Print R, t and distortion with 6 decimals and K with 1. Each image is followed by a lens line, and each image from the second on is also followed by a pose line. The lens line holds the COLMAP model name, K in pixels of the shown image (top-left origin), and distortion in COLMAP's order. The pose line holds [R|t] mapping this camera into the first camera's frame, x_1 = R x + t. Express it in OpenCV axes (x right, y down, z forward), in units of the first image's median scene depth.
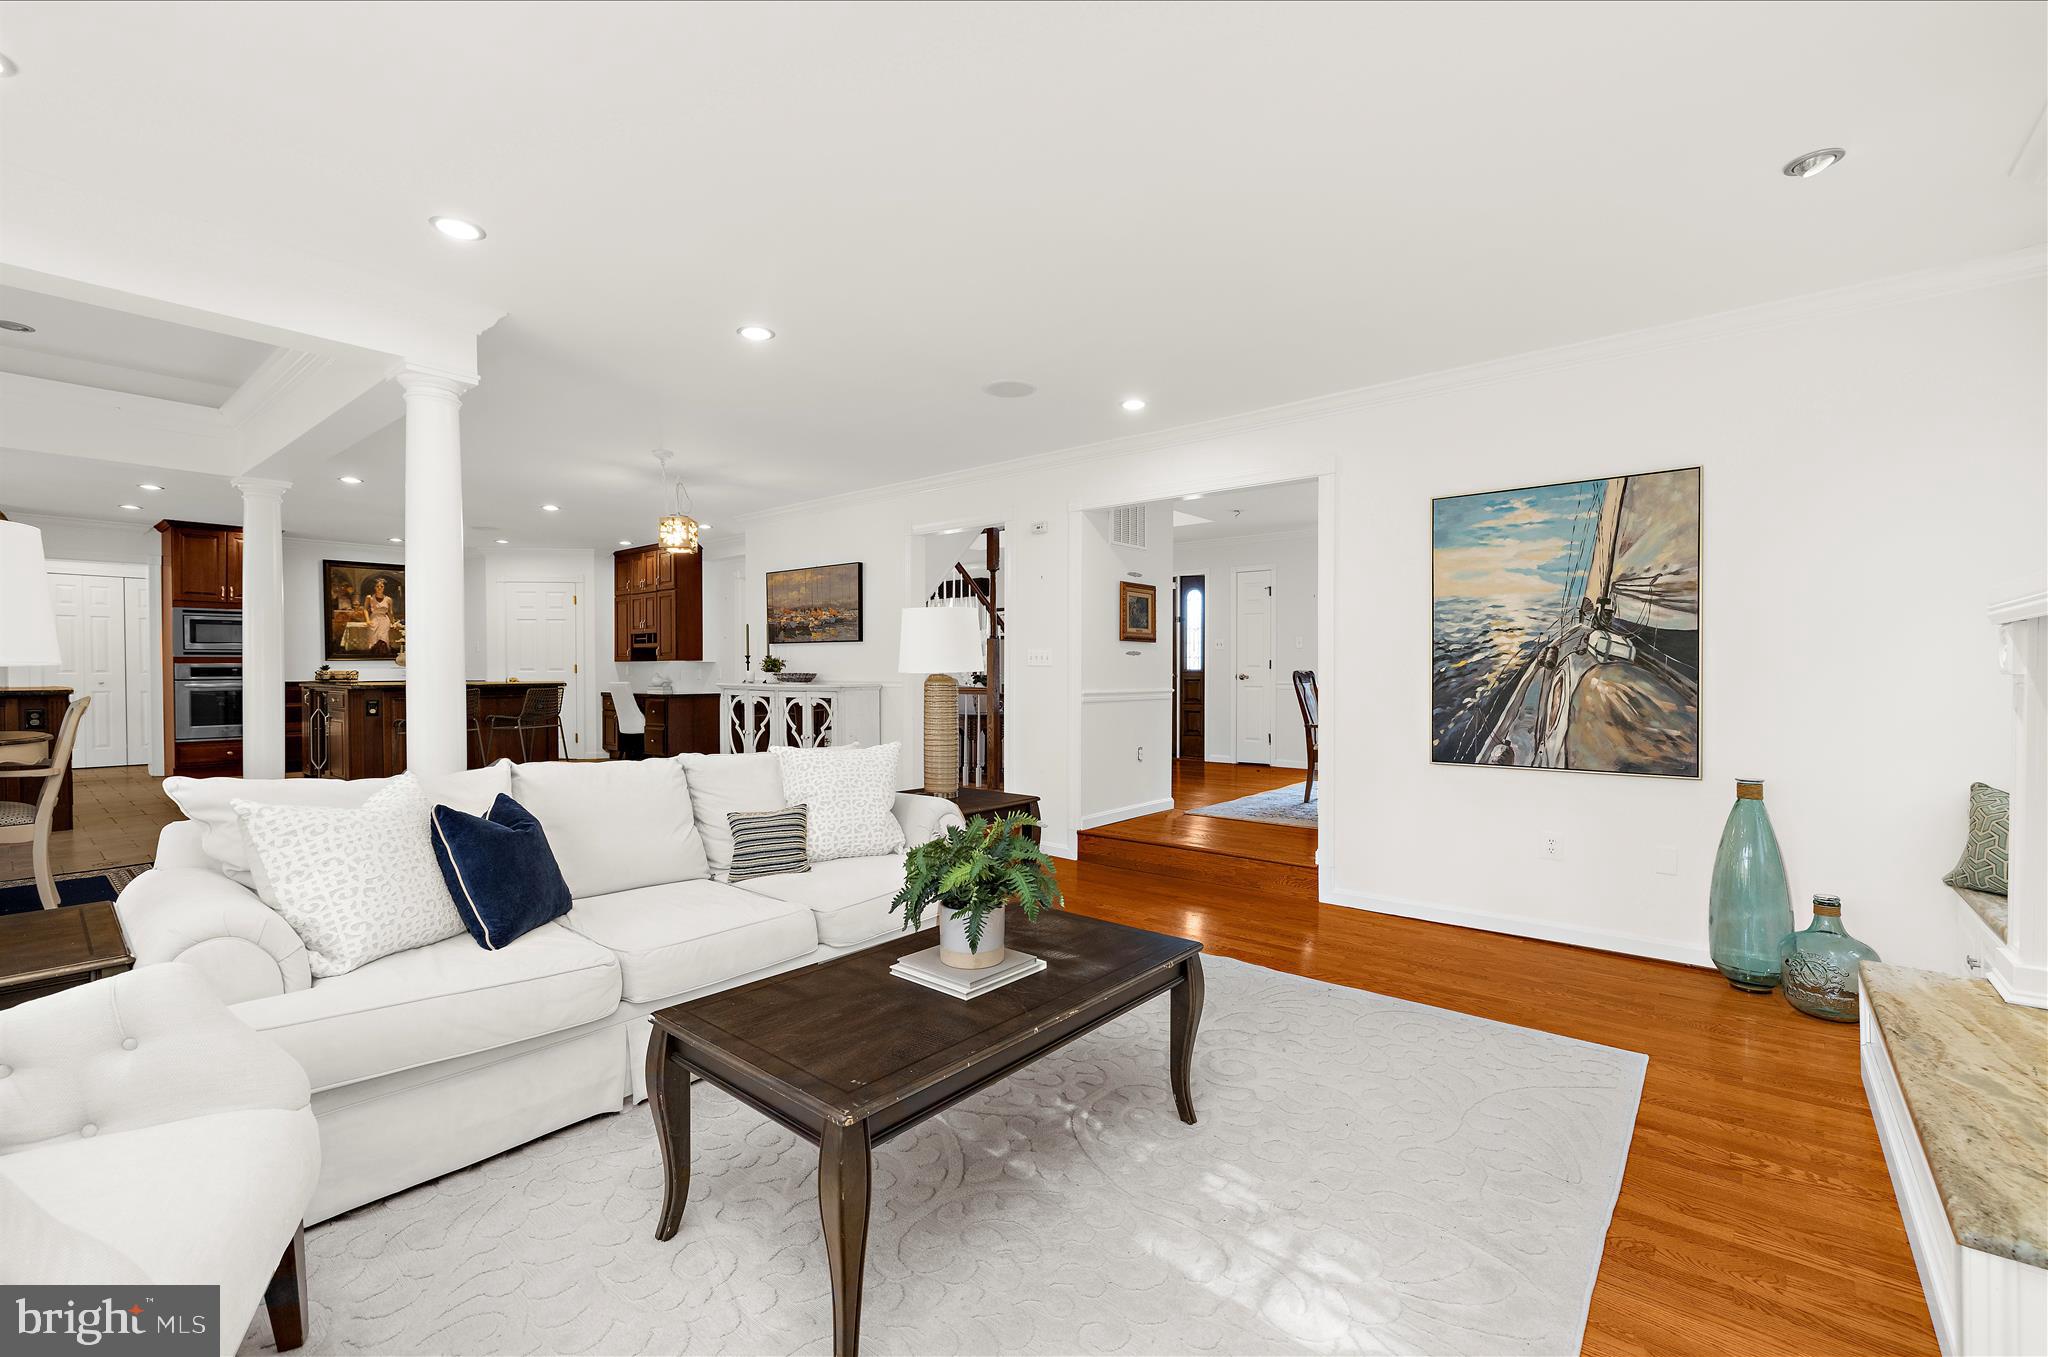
lens RADIAL K [[875.0, 0, 1013.1], [0, 875.0, 679.1], [0, 0, 1]] dist [-0.000209, 0.000054]
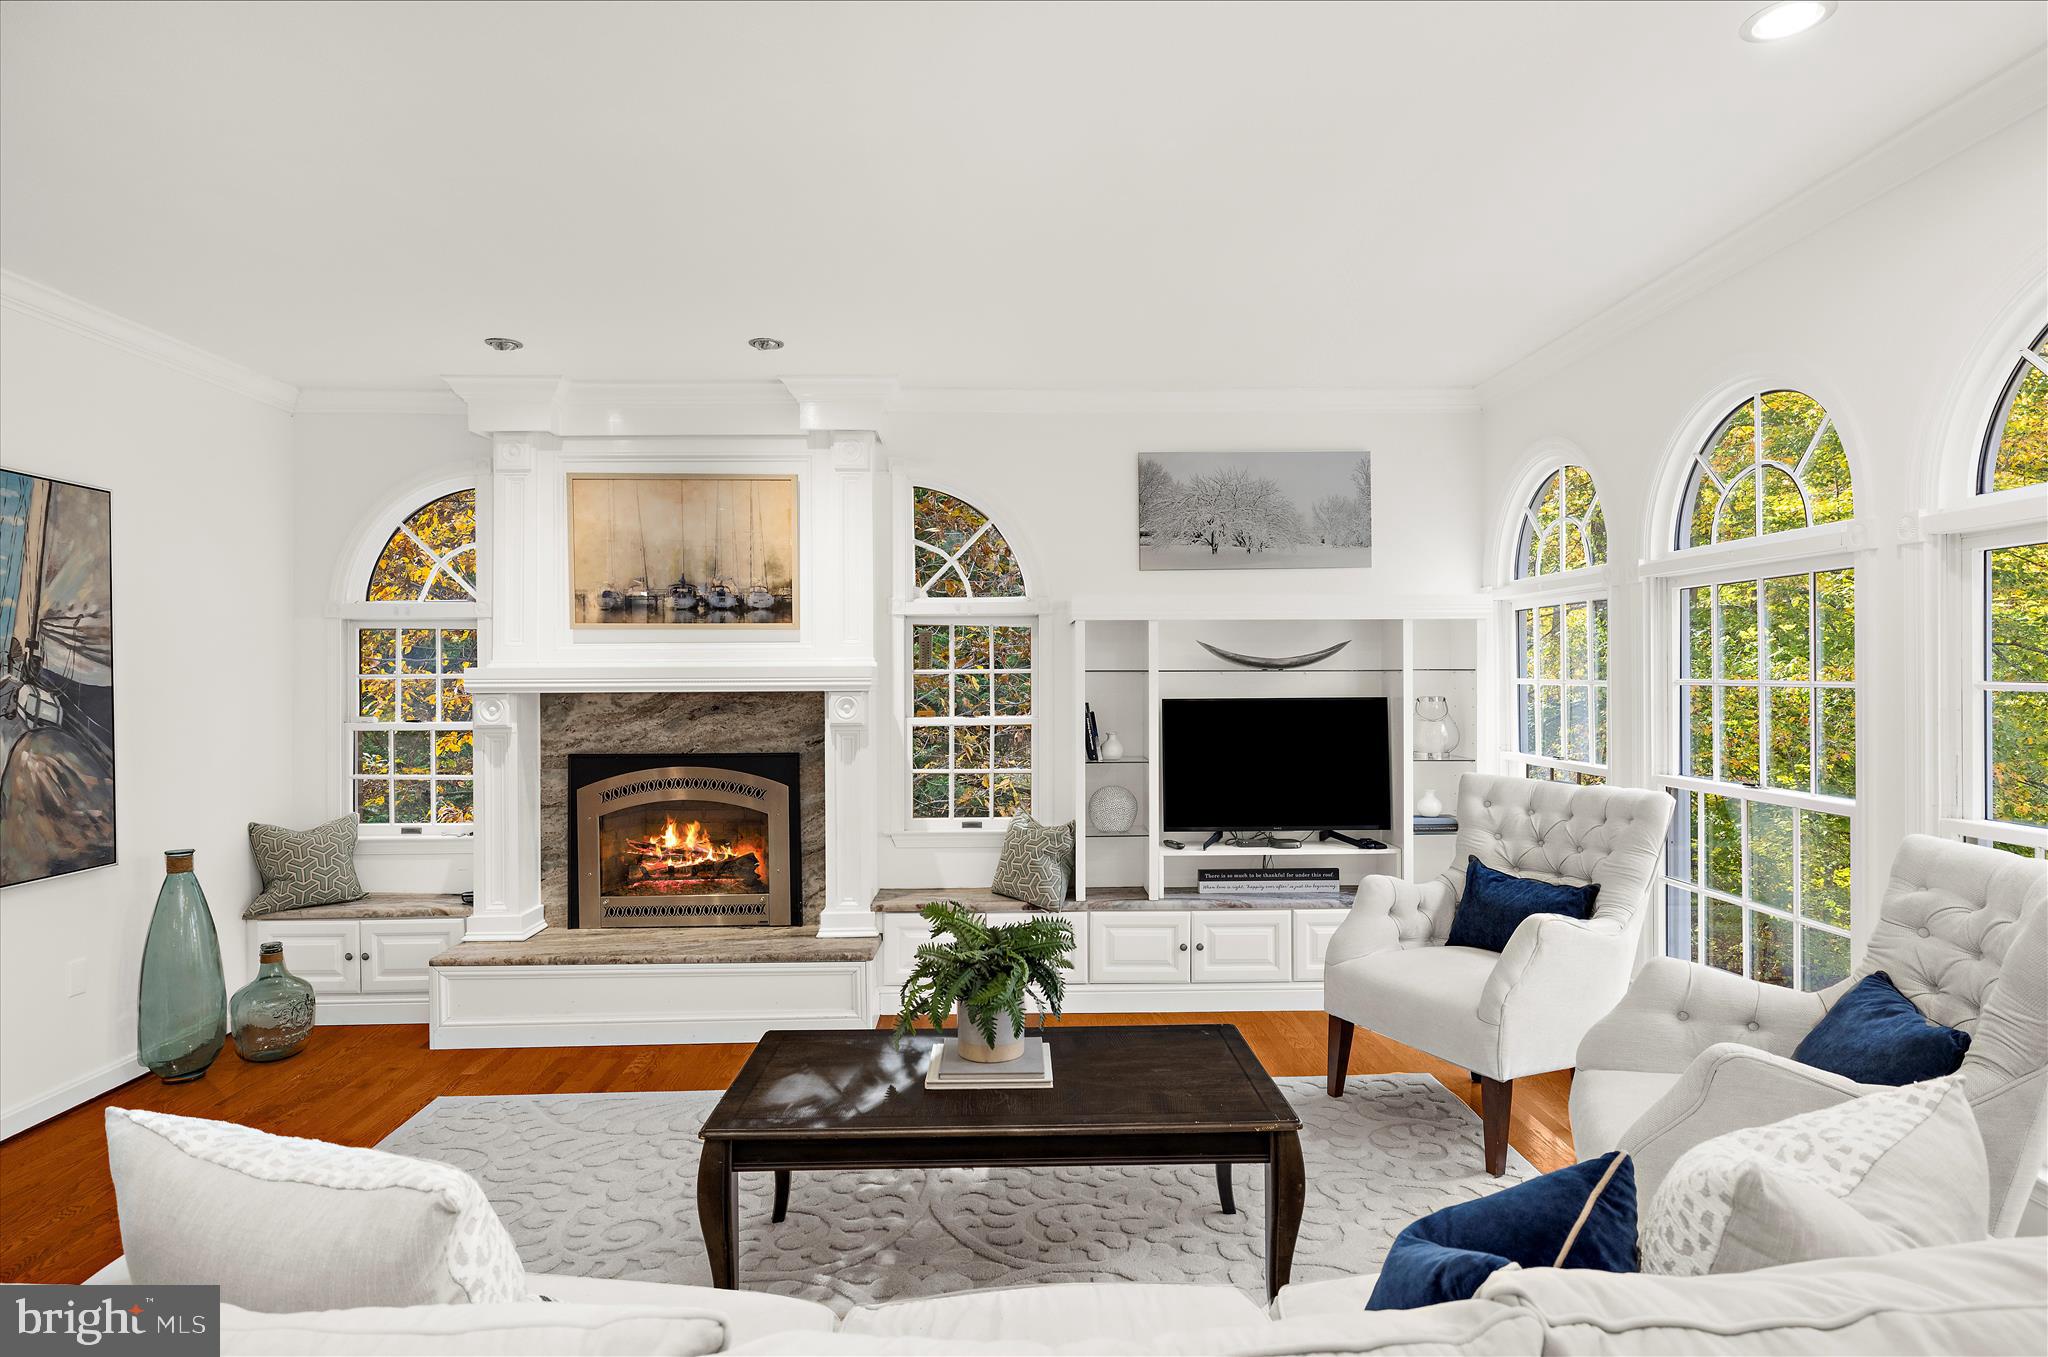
lens RADIAL K [[1113.4, 0, 1016.2], [0, 1113.4, 696.5], [0, 0, 1]] dist [-0.000559, 0.000434]
pose [[-0.662958, -0.007929, 0.748614, -0.563622], [0.012753, 0.999679, 0.021882, -0.056717], [-0.748548, 0.024054, -0.662644, 1.019292]]
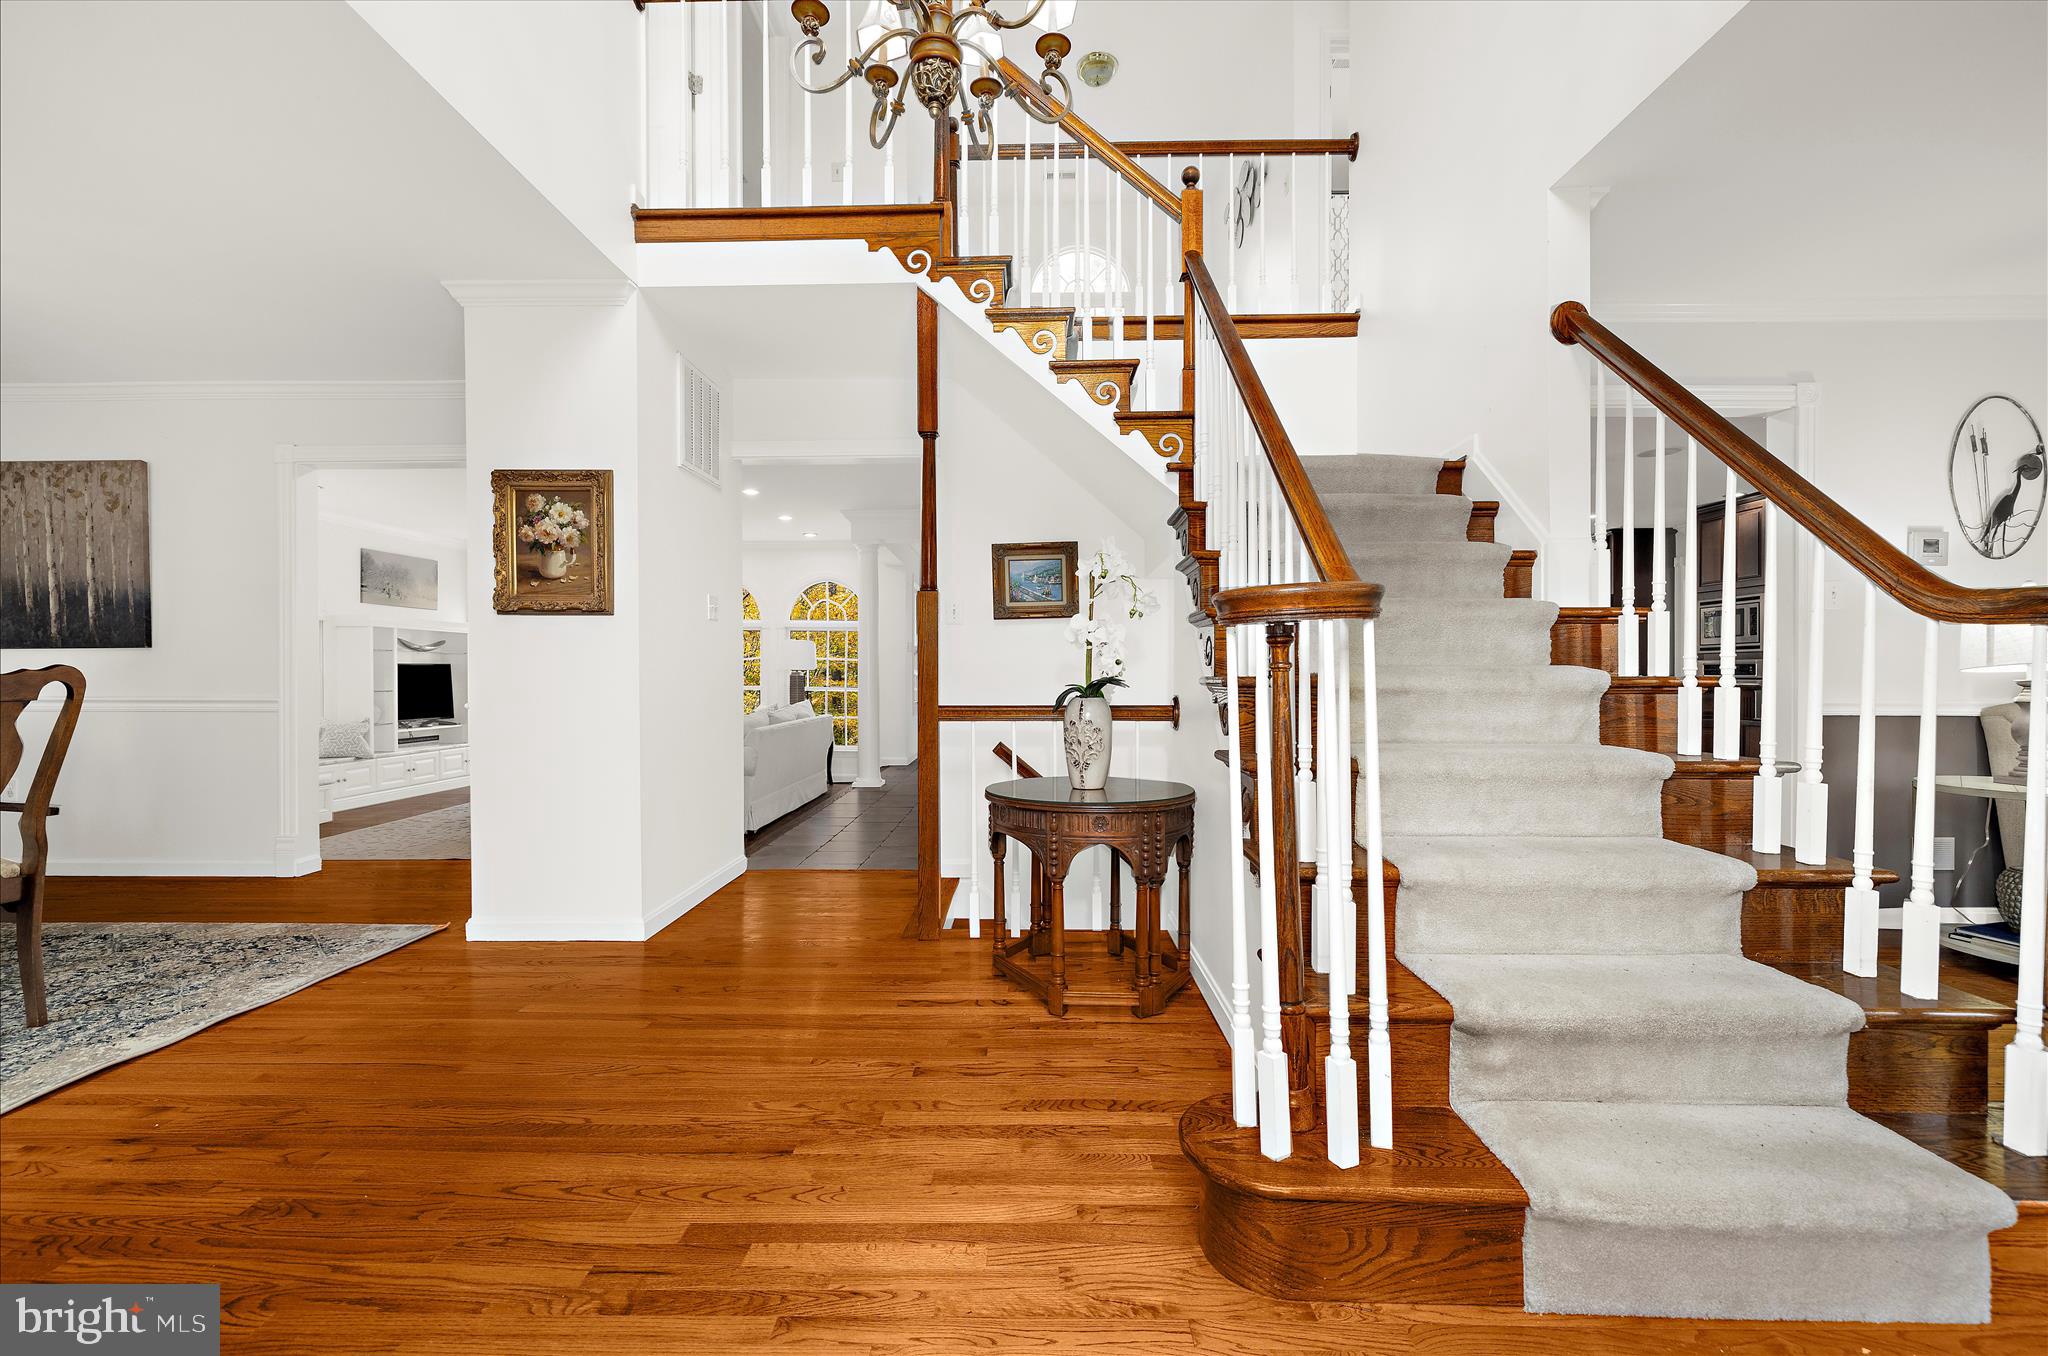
lens RADIAL K [[875.0, 0, 1013.1], [0, 875.0, 678.6], [0, 0, 1]] dist [-0.000209, 0.000054]
pose [[-0.777113, 0.003014, -0.629354, 0.458363], [-0.005940, 0.999909, 0.012122, -0.020608], [0.629333, 0.013159, -0.777024, 2.811261]]
